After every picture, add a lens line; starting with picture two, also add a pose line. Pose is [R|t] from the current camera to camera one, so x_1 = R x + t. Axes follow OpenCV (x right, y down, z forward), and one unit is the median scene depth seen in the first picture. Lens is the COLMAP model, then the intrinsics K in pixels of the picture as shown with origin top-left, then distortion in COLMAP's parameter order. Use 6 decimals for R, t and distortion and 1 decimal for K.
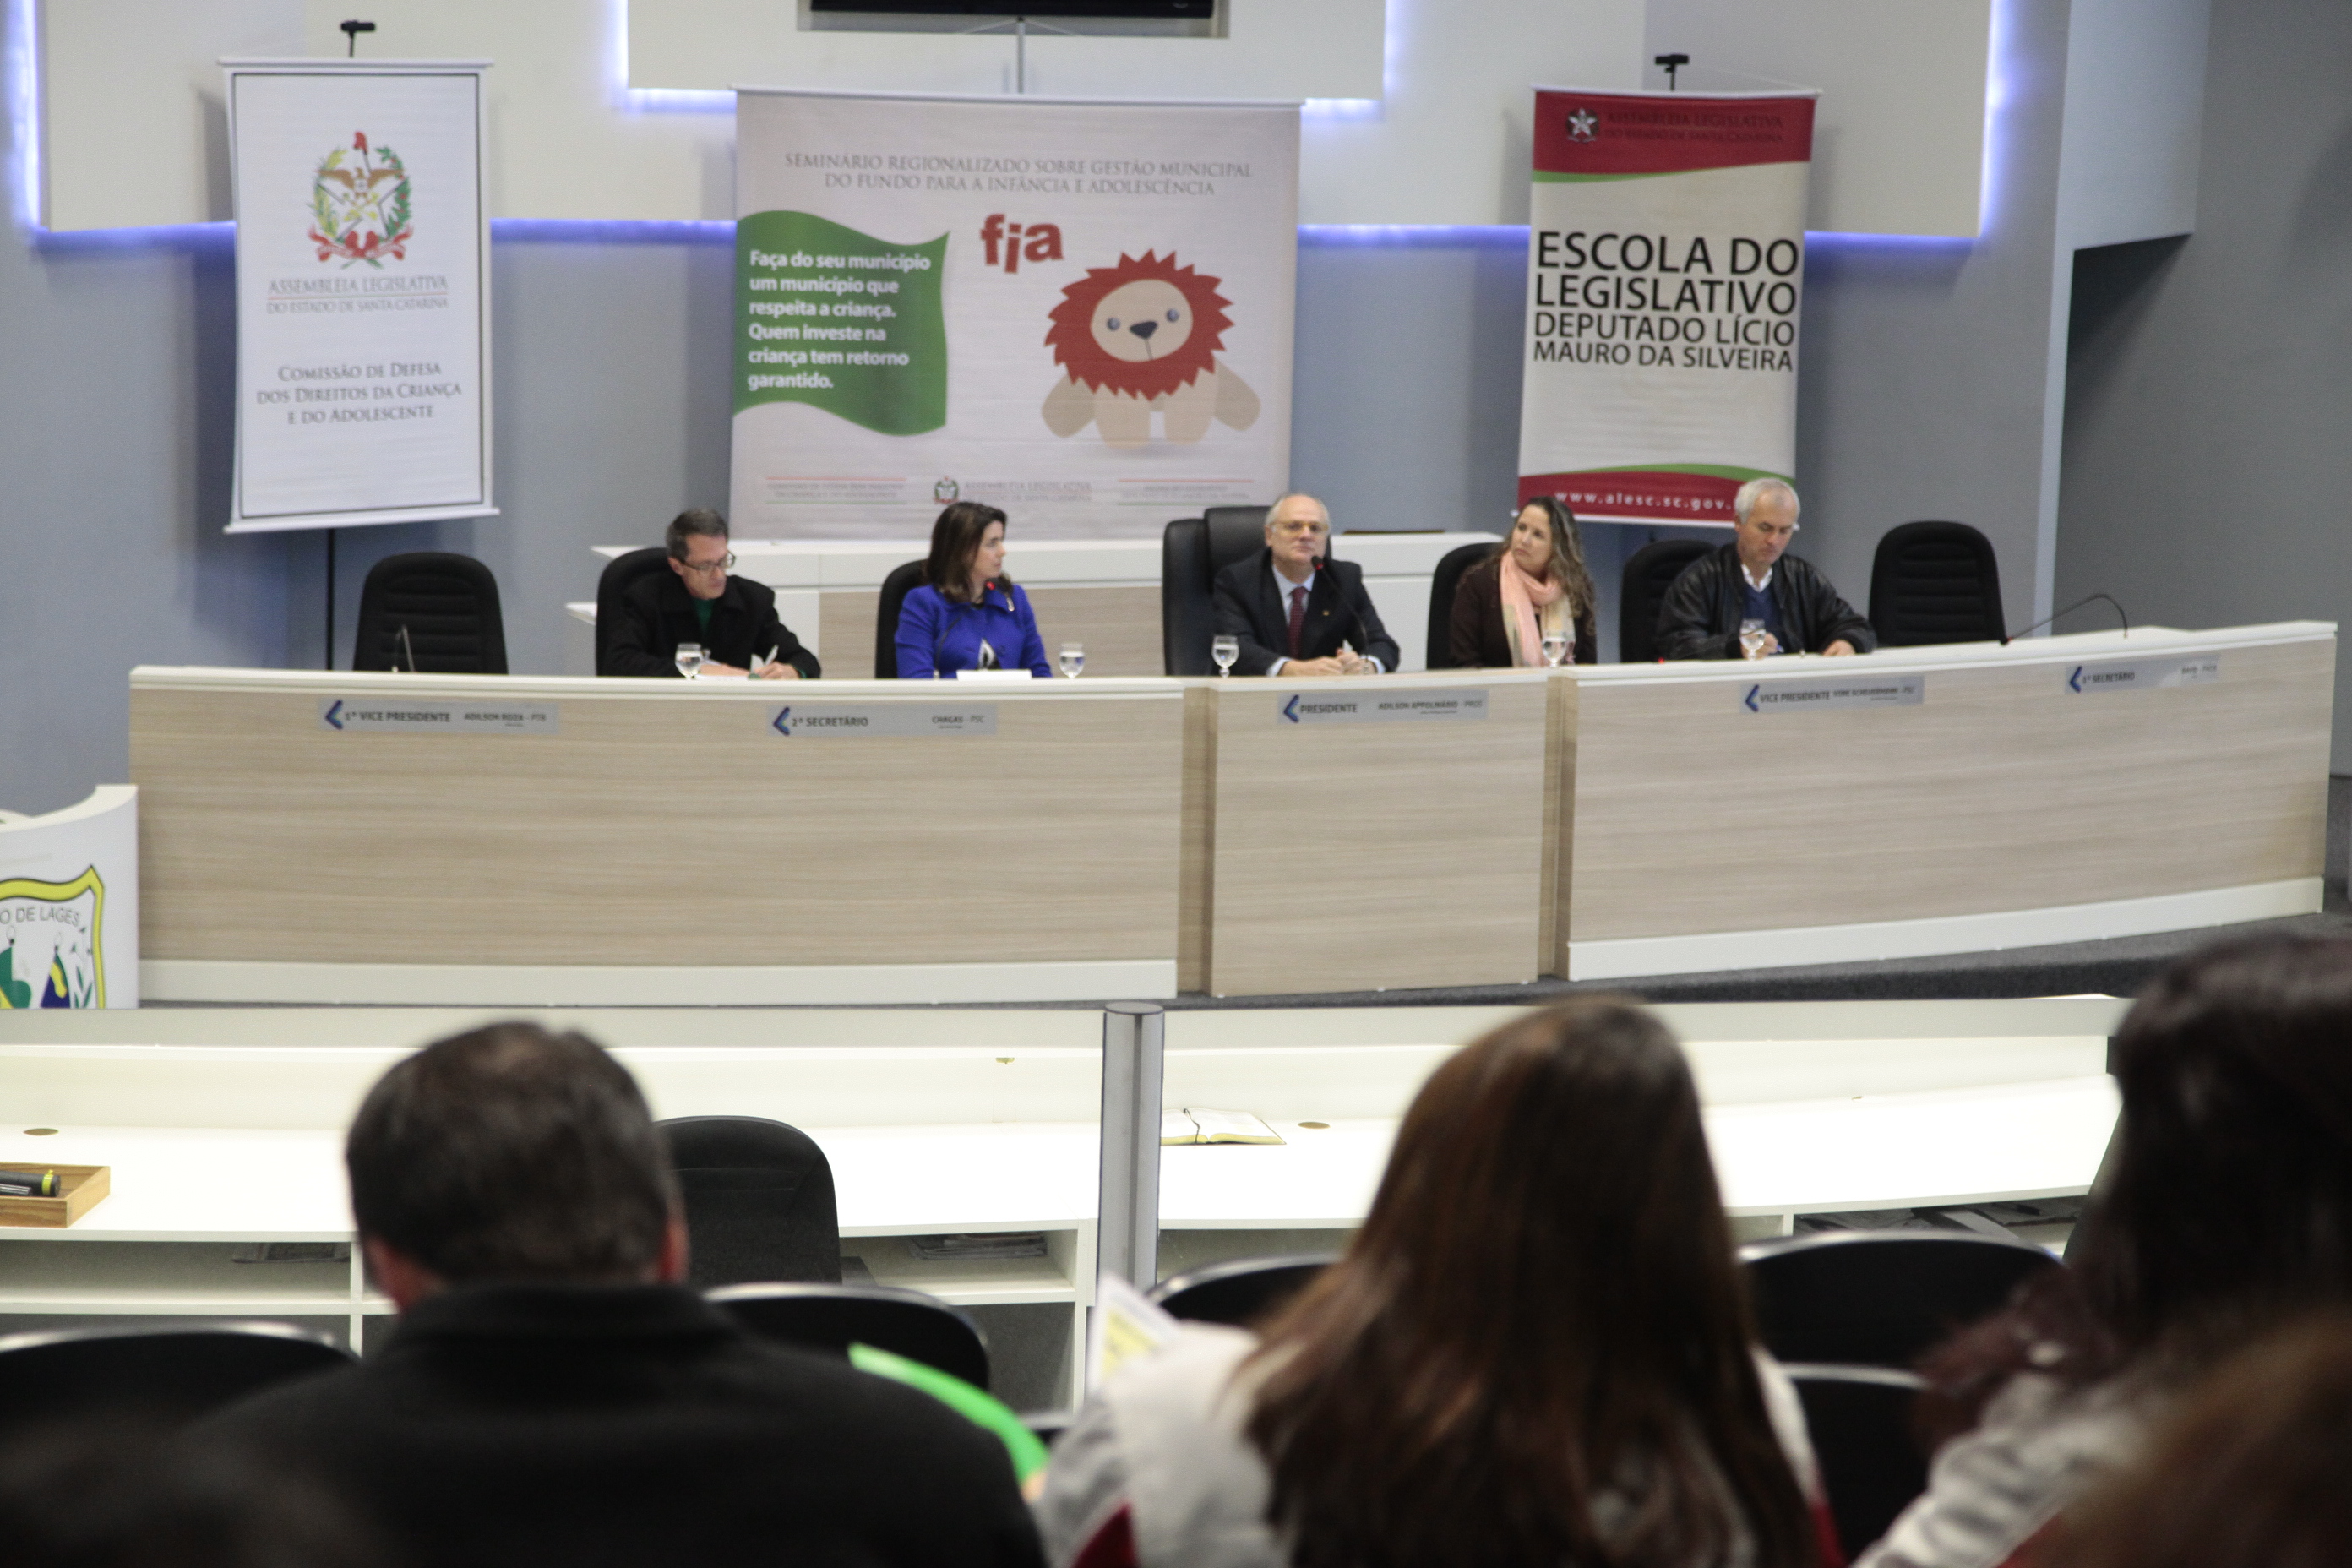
lens RADIAL K [[5957.4, 0, 1178.1], [0, 5957.4, 785.7], [0, 0, 1]] dist [0.560719, 0.000000]
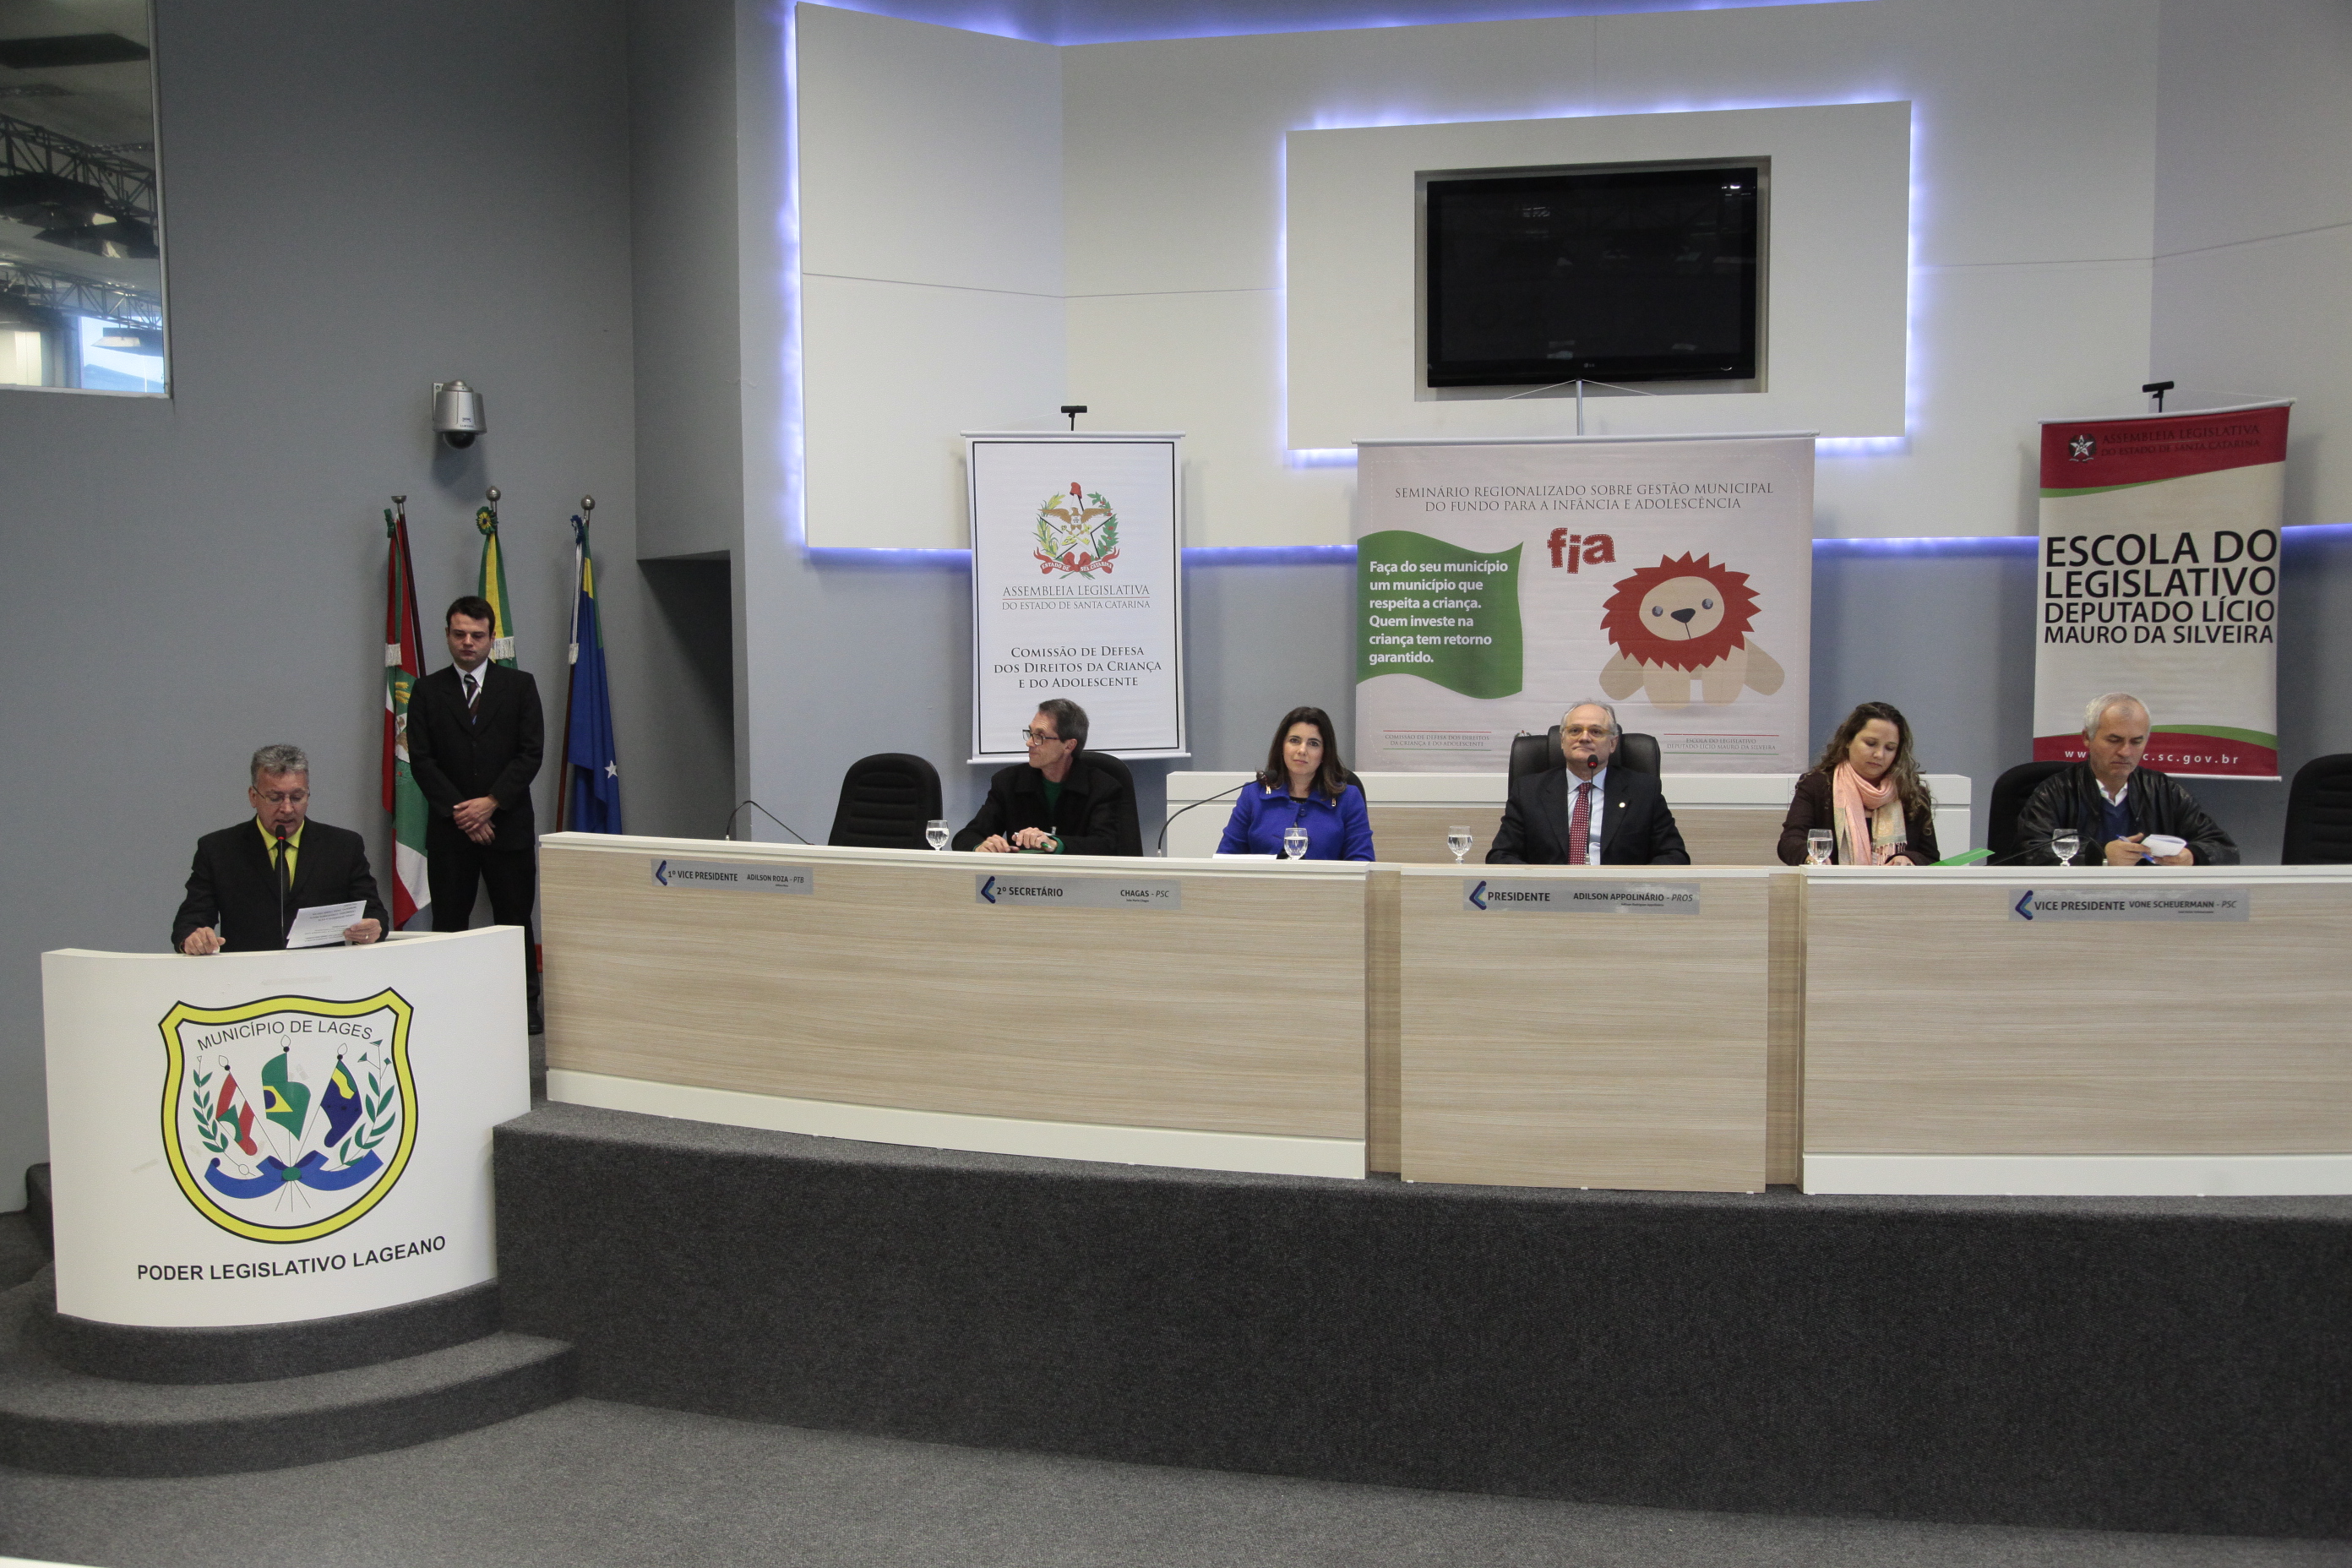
lens RADIAL K [[2137.5, 0, 1180.5], [0, 2137.5, 790.9], [0, 0, 1]] dist [0.001502, 0.000000]
pose [[0.868649, 0.005447, -0.495398, 0.128823], [-0.045968, 0.996512, -0.069645, -0.002747], [0.493290, 0.083270, 0.865870, 0.567944]]
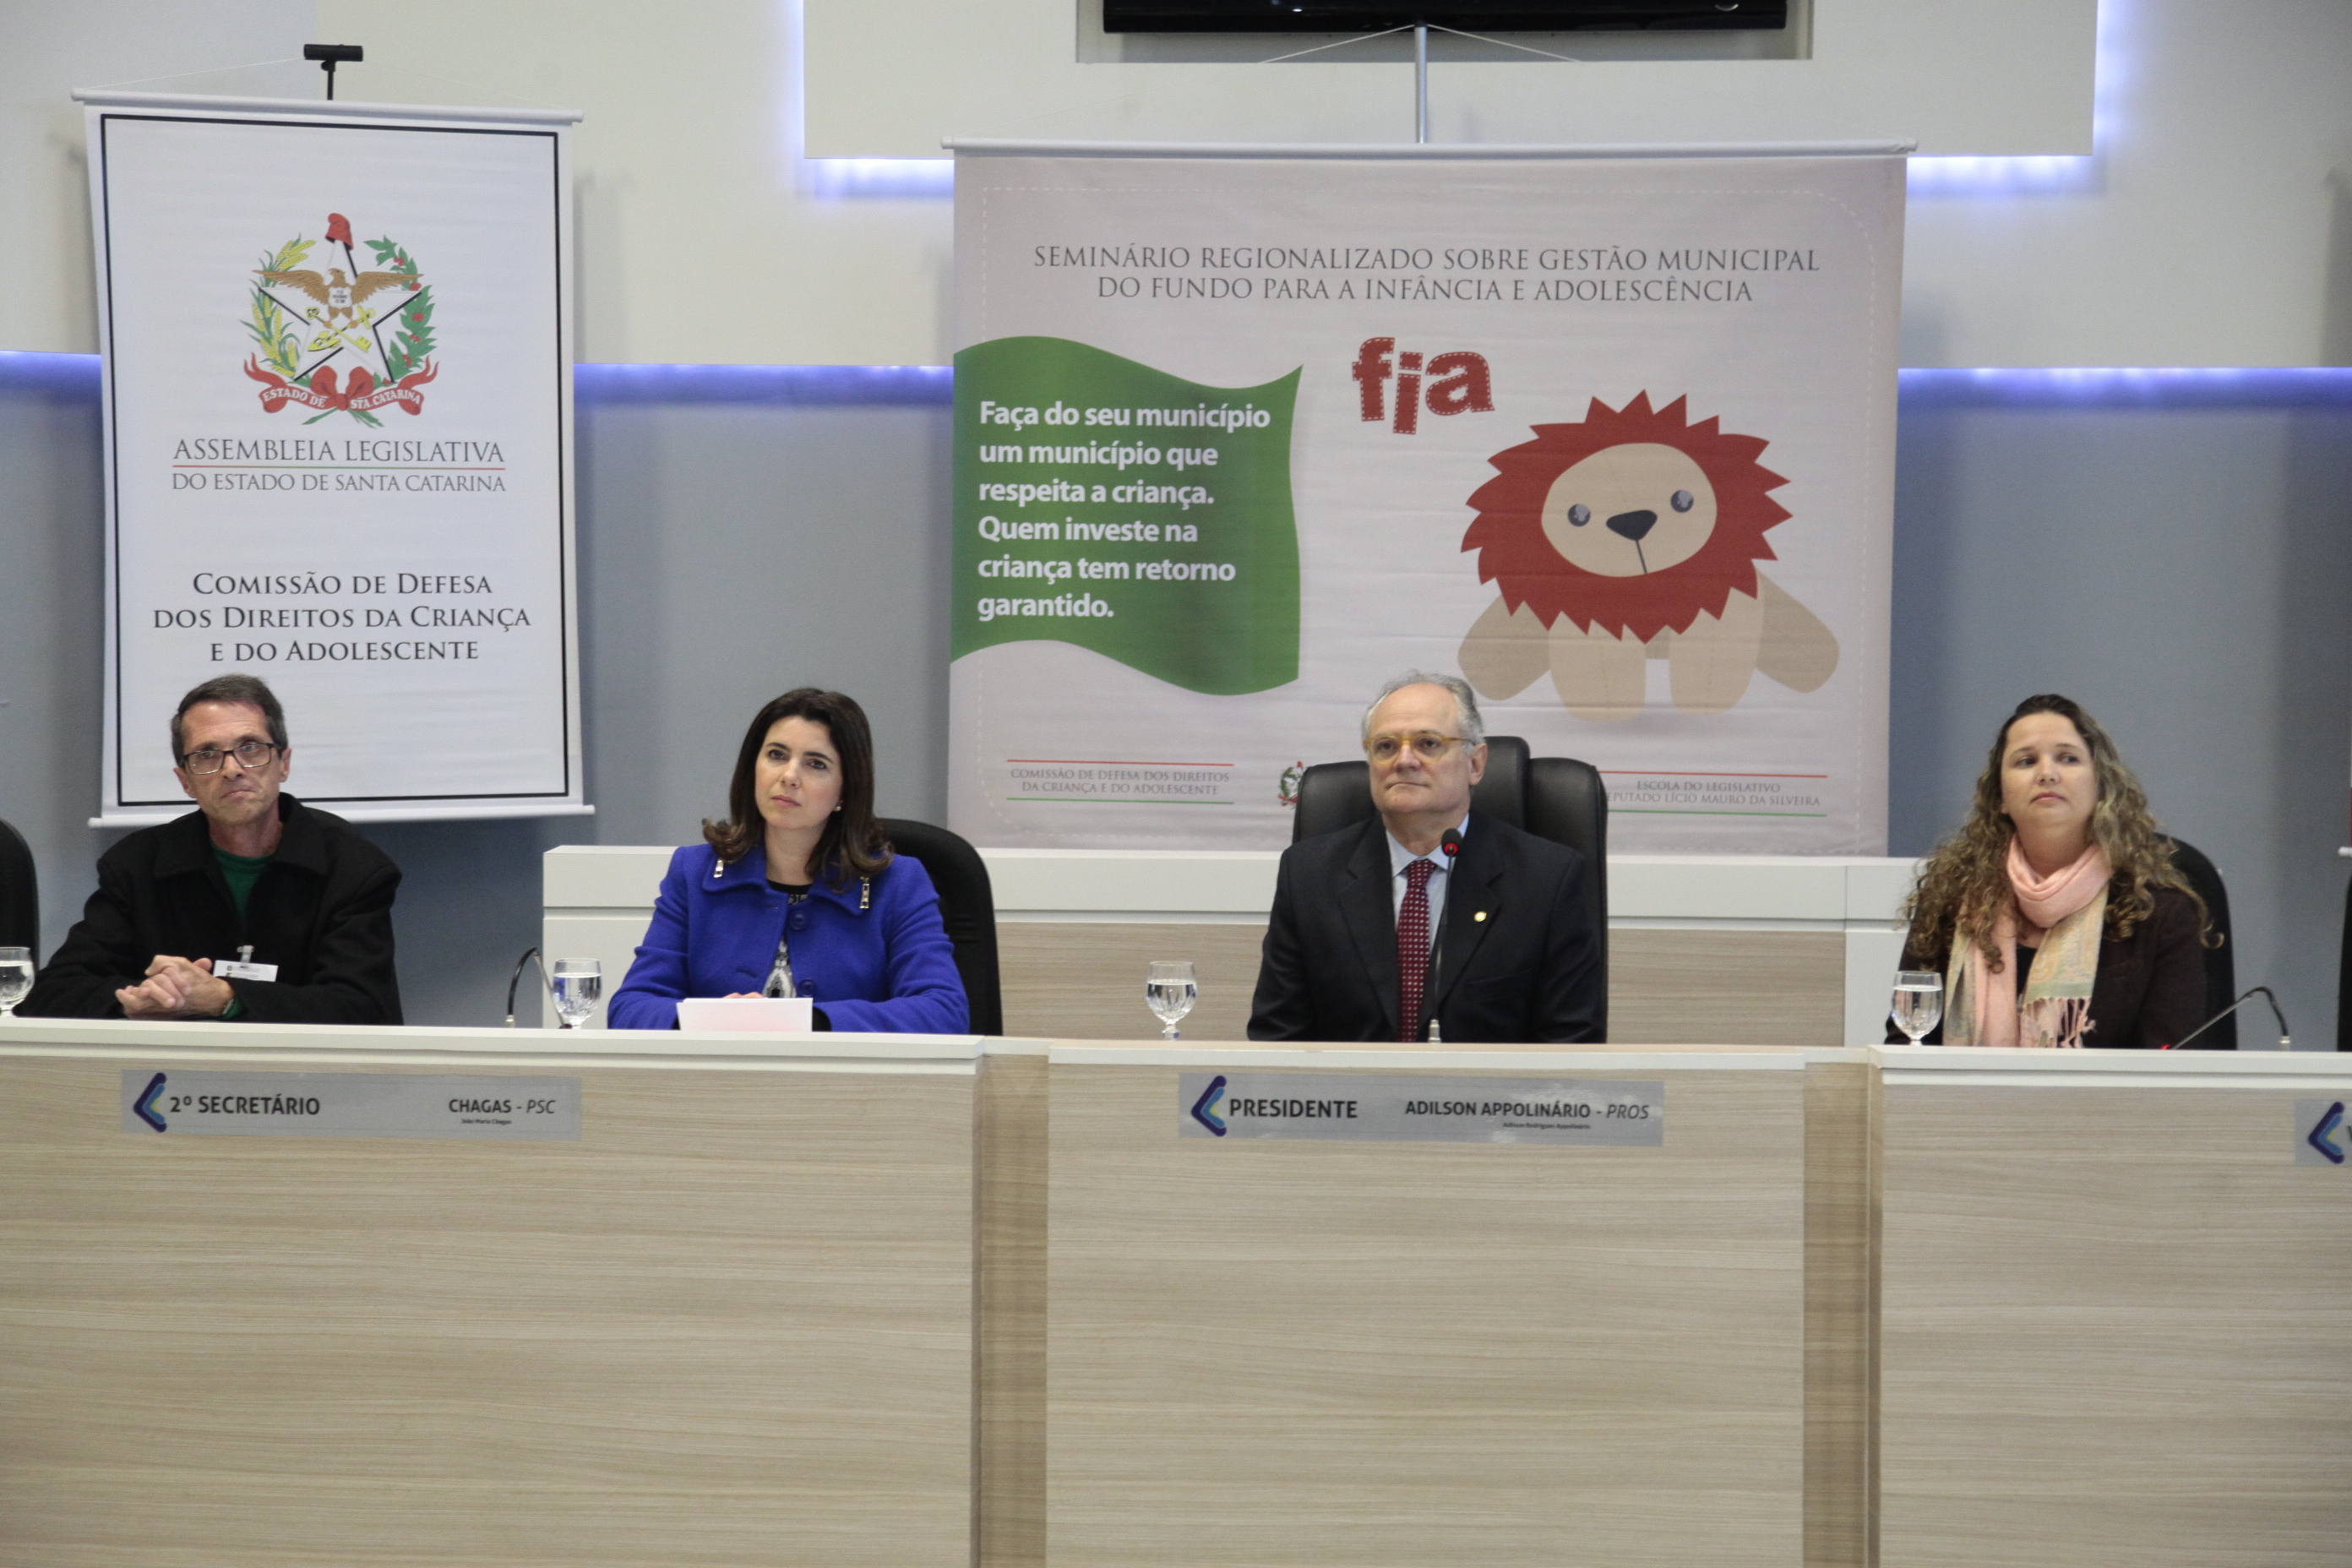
lens RADIAL K [[4662.4, 0, 1154.0], [0, 4662.4, 773.9], [0, 0, 1]] dist [0.334897, 0.000000]
pose [[0.924924, -0.000813, -0.380151, 0.132588], [-0.040184, 0.994186, -0.099896, -0.001650], [0.378023, 0.107672, 0.919514, 0.556801]]
